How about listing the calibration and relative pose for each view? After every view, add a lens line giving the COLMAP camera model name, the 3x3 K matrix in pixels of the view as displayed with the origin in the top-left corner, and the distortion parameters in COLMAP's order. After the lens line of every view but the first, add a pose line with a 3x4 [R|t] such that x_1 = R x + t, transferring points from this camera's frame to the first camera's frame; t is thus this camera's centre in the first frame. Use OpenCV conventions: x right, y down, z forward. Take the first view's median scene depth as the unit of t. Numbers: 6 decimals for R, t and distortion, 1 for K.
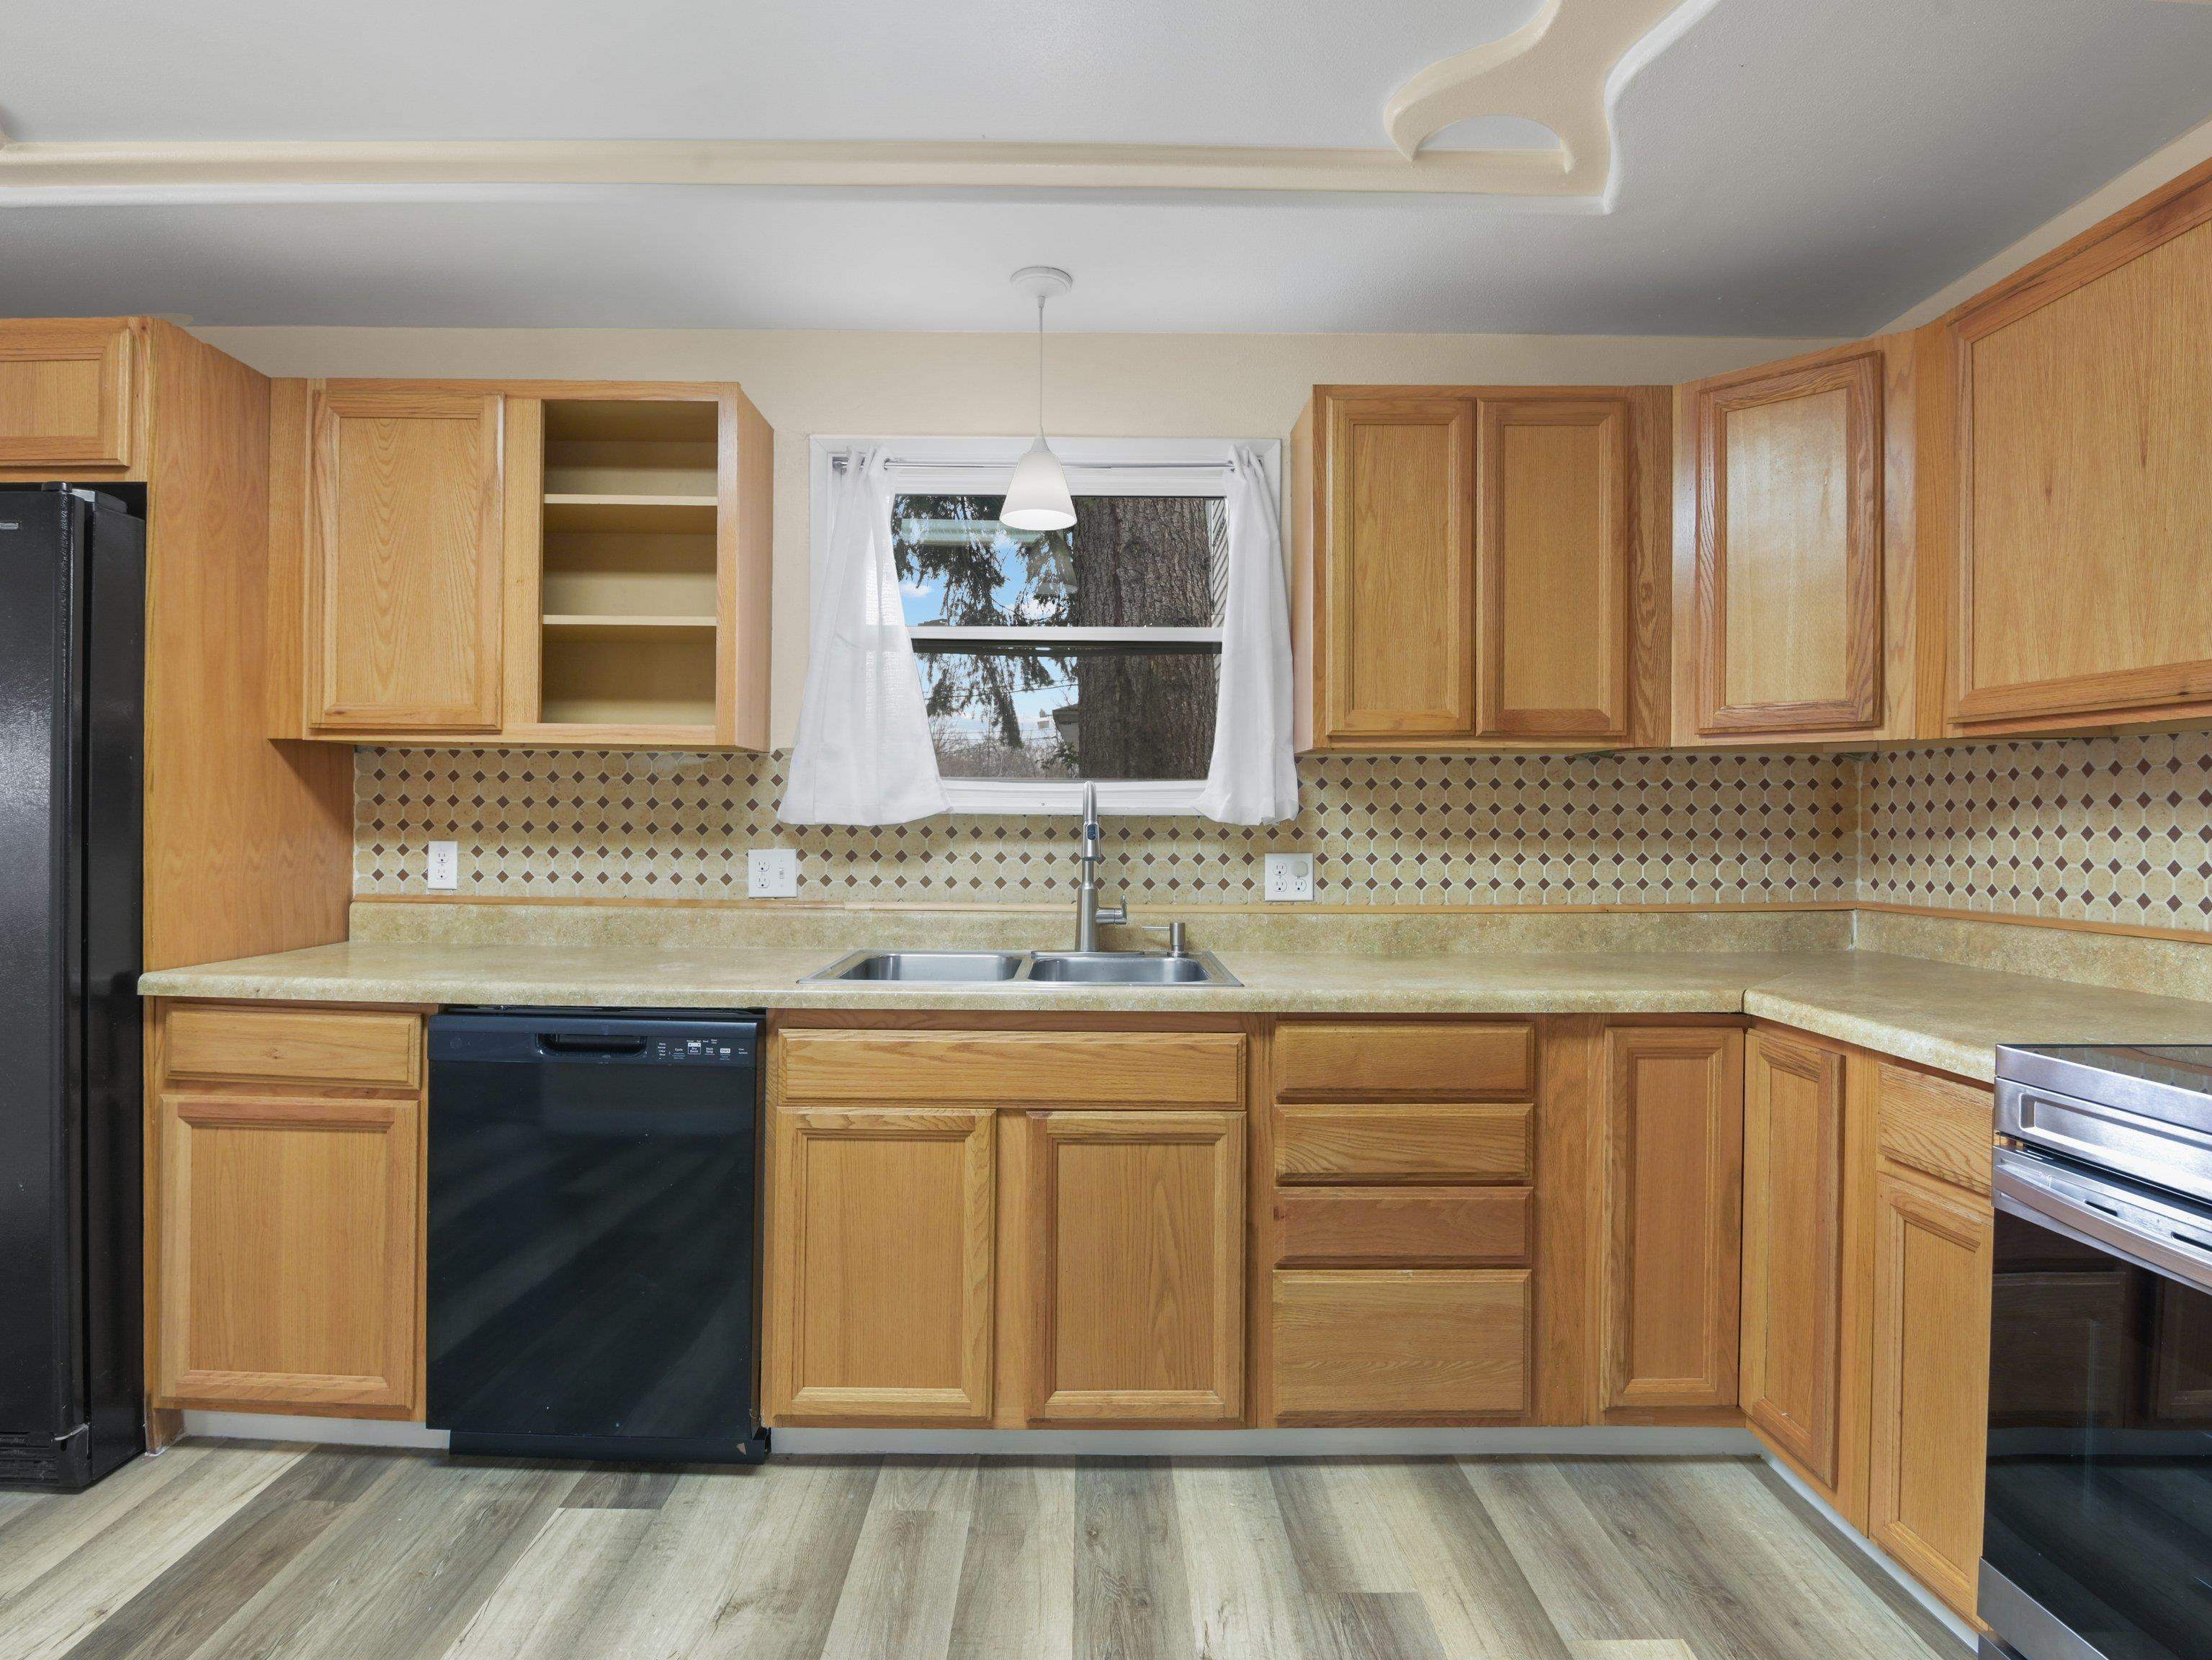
lens RADIAL K [[1157.3, 0, 1094.2], [0, 1157.3, 828.6], [0, 0, 1]] dist [-0.007302, -0.006996]
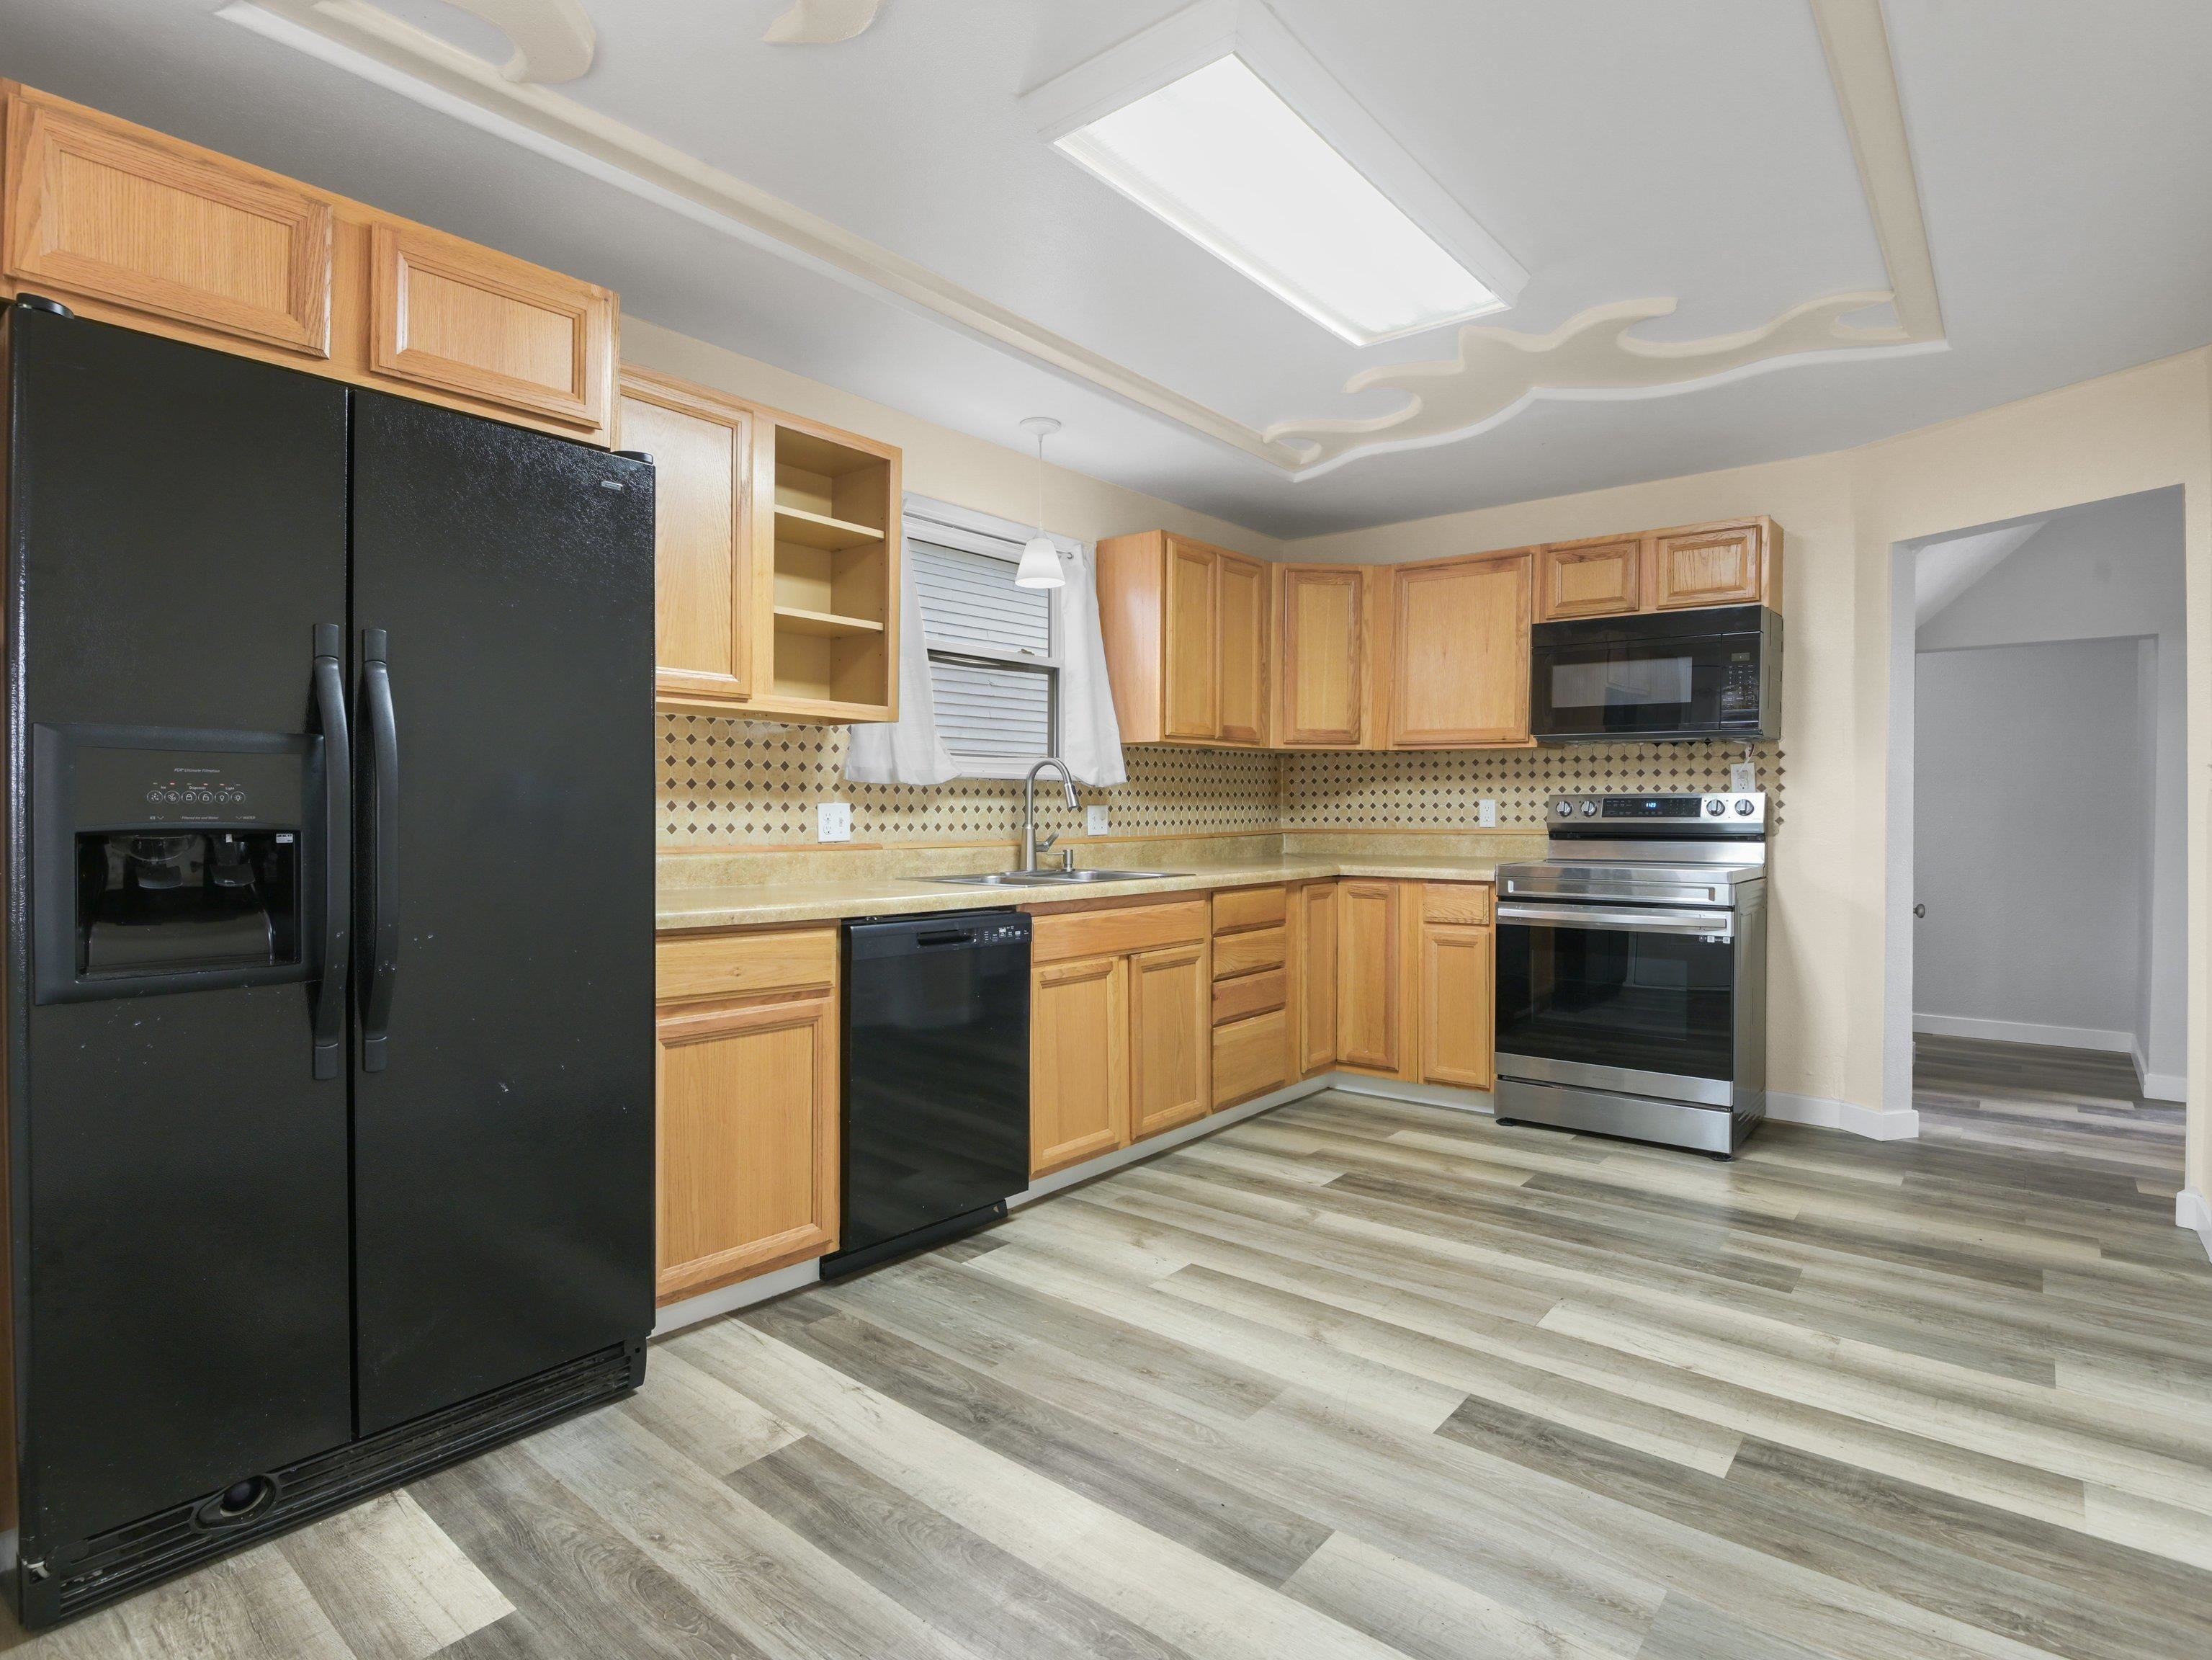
lens RADIAL K [[1157.3, 0, 1109.2], [0, 1157.3, 827.6], [0, 0, 1]] dist [-0.007302, -0.006996]
pose [[0.633194, -0.017720, 0.773791, -1.296418], [0.005621, 0.999817, 0.018296, 0.028151], [-0.773973, -0.007236, 0.633177, -0.031050]]
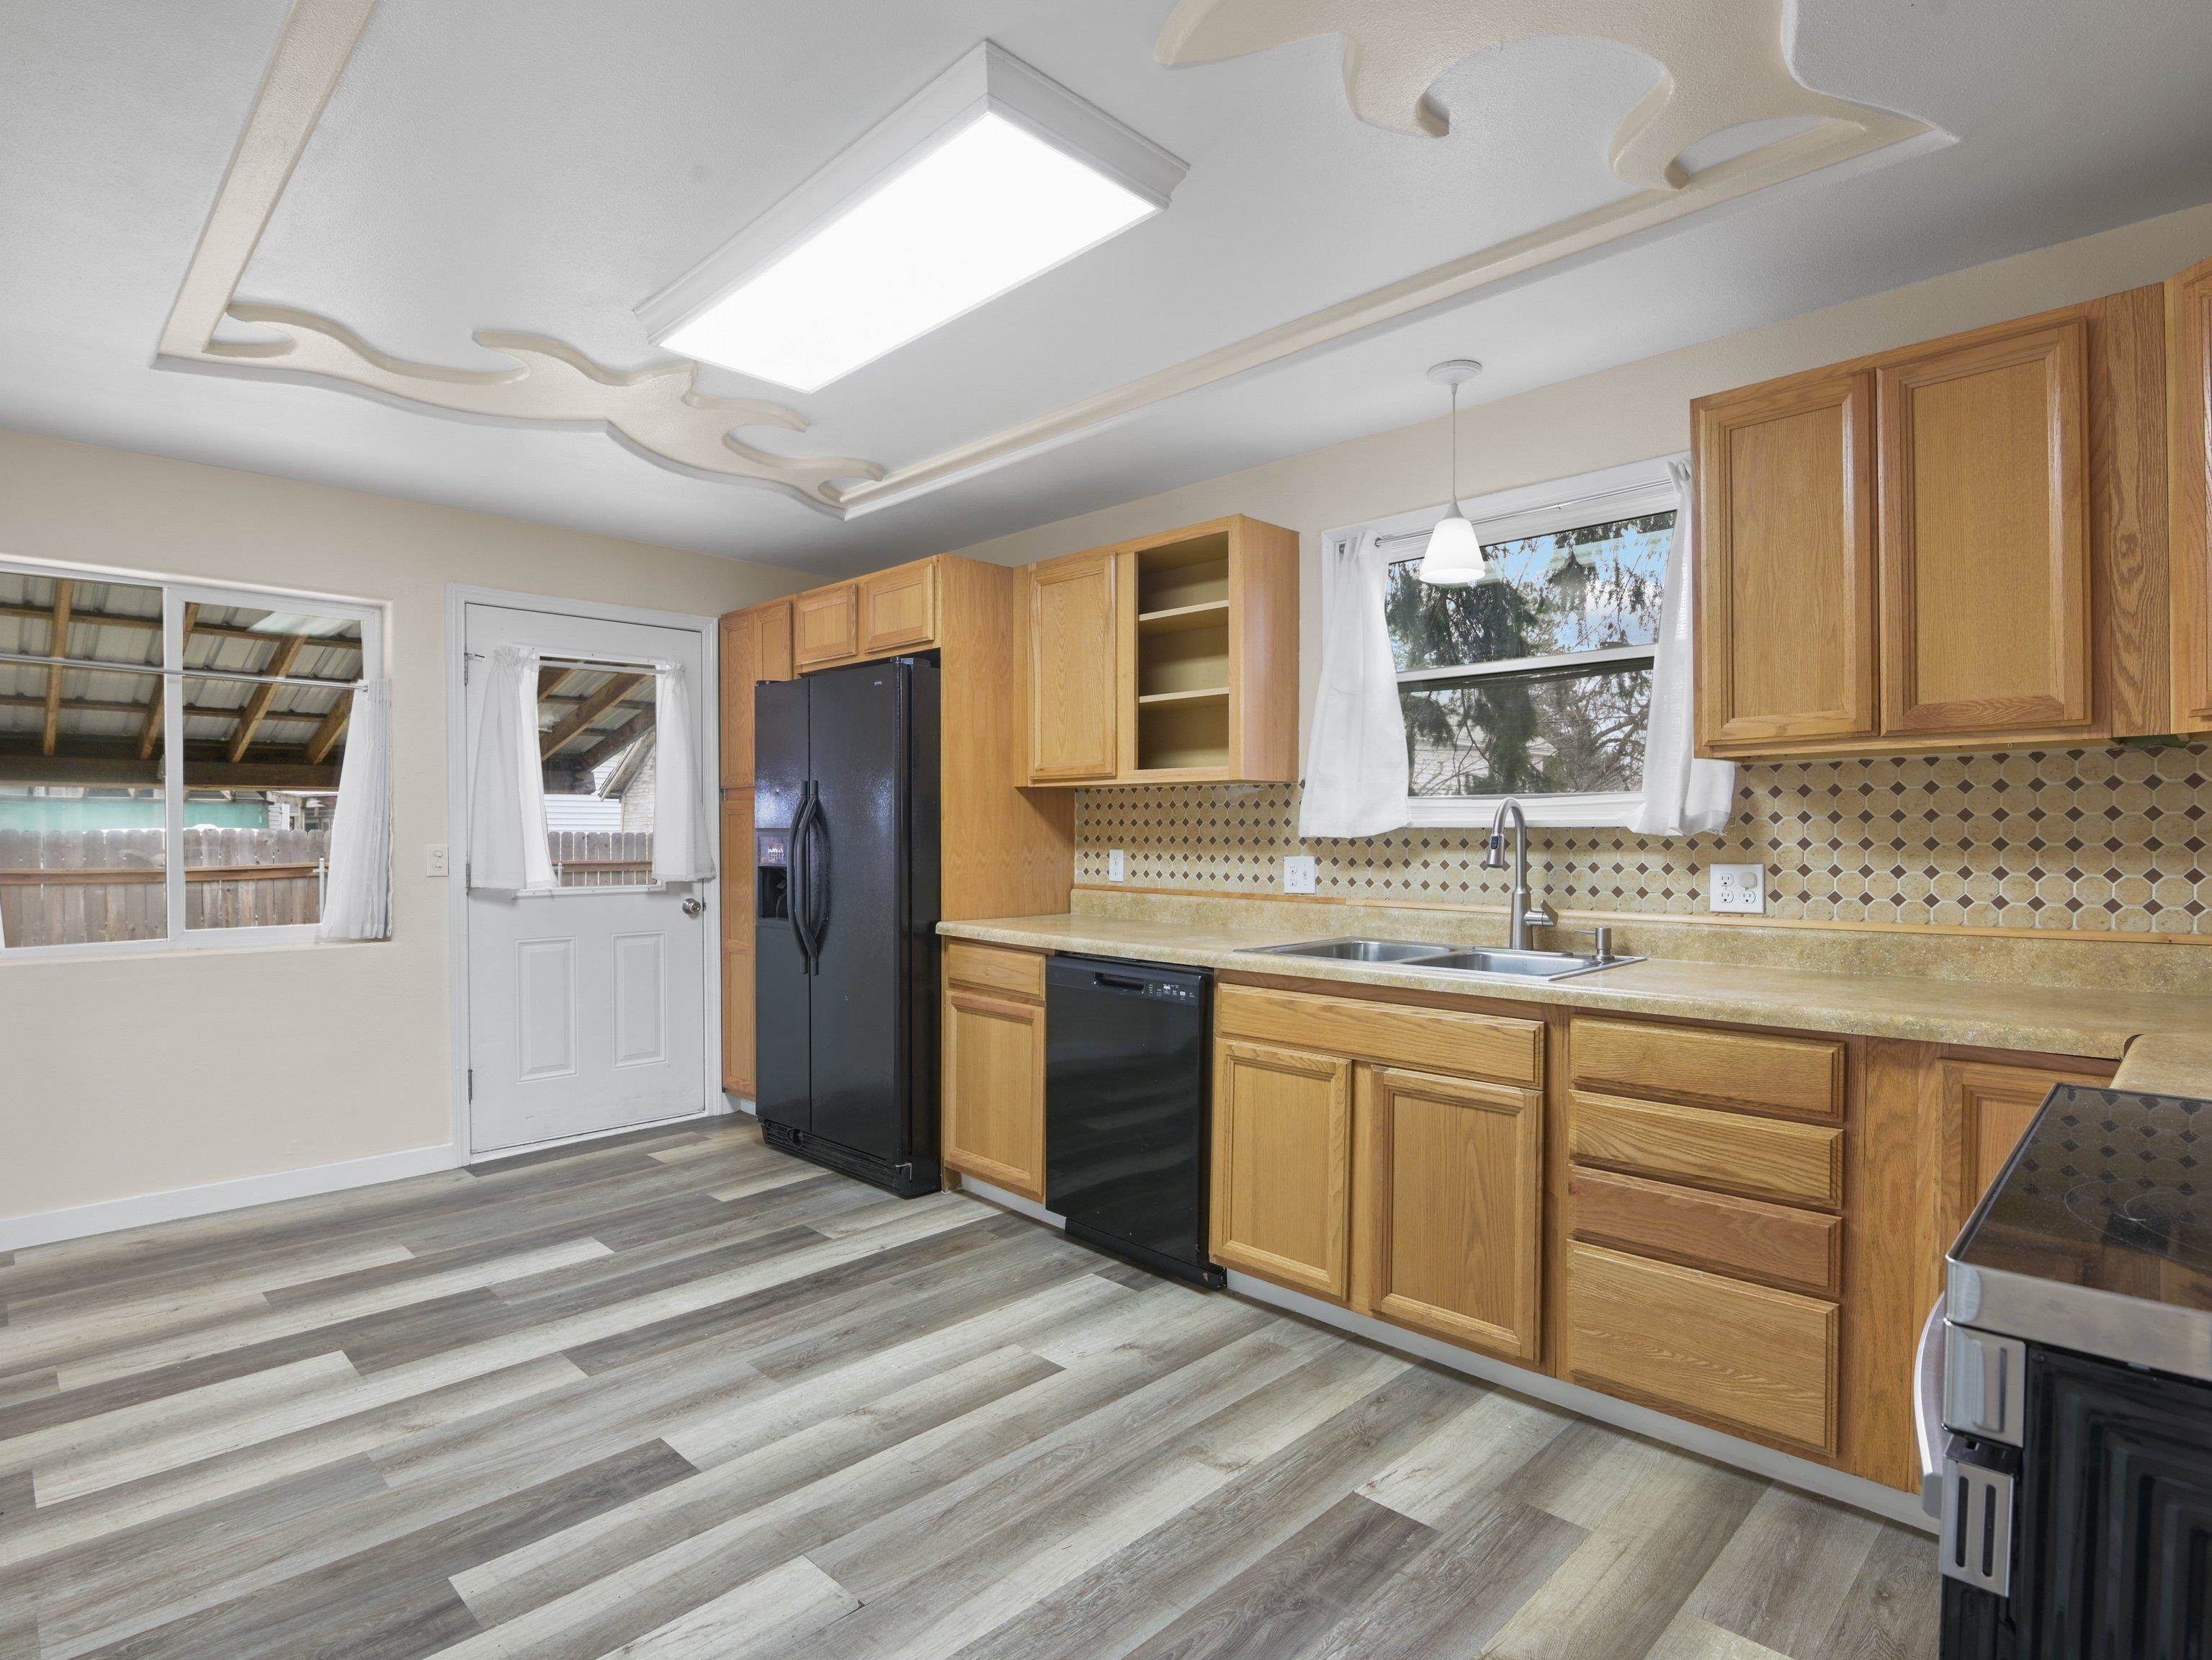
lens RADIAL K [[1157.3, 0, 1089.8], [0, 1157.3, 851.2], [0, 0, 1]] dist [-0.007302, -0.006996]
pose [[0.698625, 0.003611, -0.715479, 0.593426], [0.002932, 0.999964, 0.007909, 0.001451], [0.715482, -0.007623, 0.698590, -0.090438]]
